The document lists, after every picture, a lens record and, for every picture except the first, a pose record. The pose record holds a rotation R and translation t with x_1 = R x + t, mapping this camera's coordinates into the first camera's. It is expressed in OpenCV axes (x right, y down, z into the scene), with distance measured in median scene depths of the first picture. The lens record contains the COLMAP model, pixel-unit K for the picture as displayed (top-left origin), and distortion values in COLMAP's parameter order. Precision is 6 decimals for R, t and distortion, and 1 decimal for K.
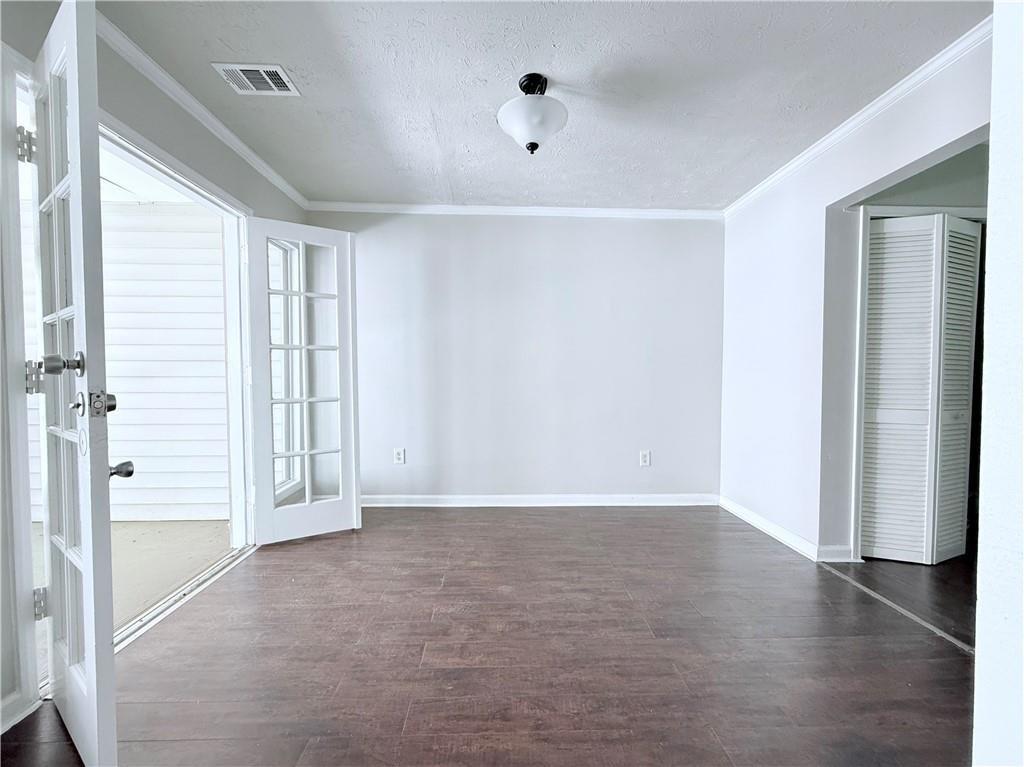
lens RADIAL K [[411.0, 0, 498.9], [0, 411.0, 386.3], [0, 0, 1]] dist [-0.002046, -0.000351]
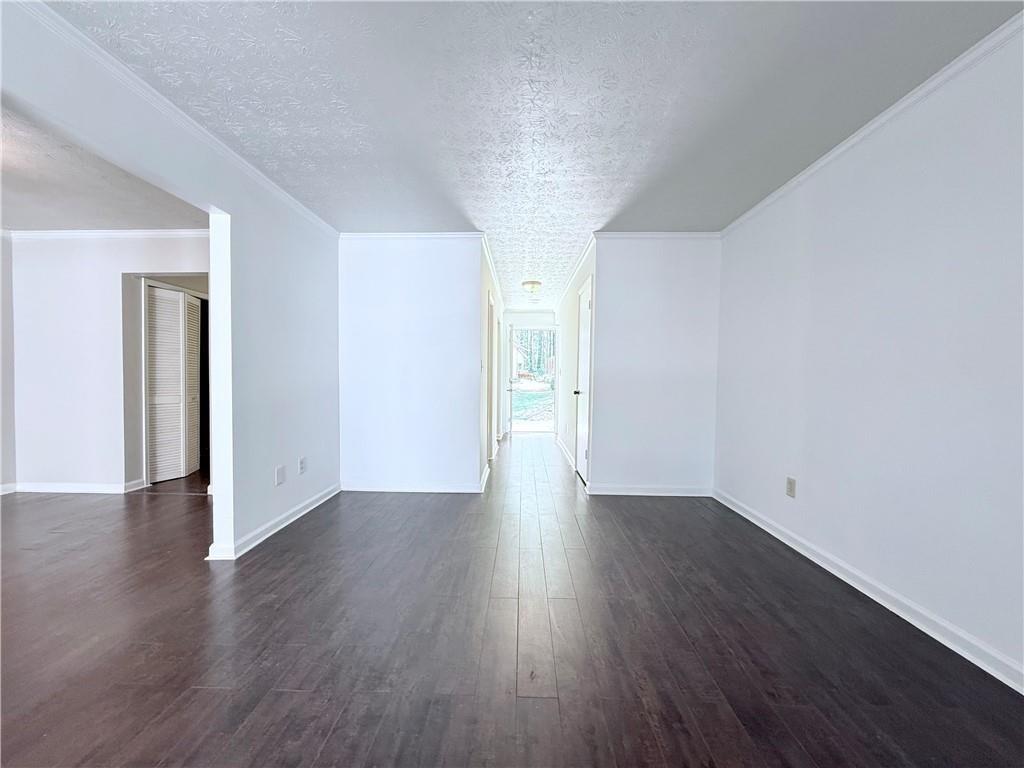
lens RADIAL K [[411.0, 0, 514.5], [0, 411.0, 387.5], [0, 0, 1]] dist [-0.002046, -0.000351]
pose [[0.041682, -0.018891, 0.998952, -0.757134], [0.022131, 0.999593, 0.017980, 0.020629], [-0.998886, 0.021359, 0.042083, -0.599810]]
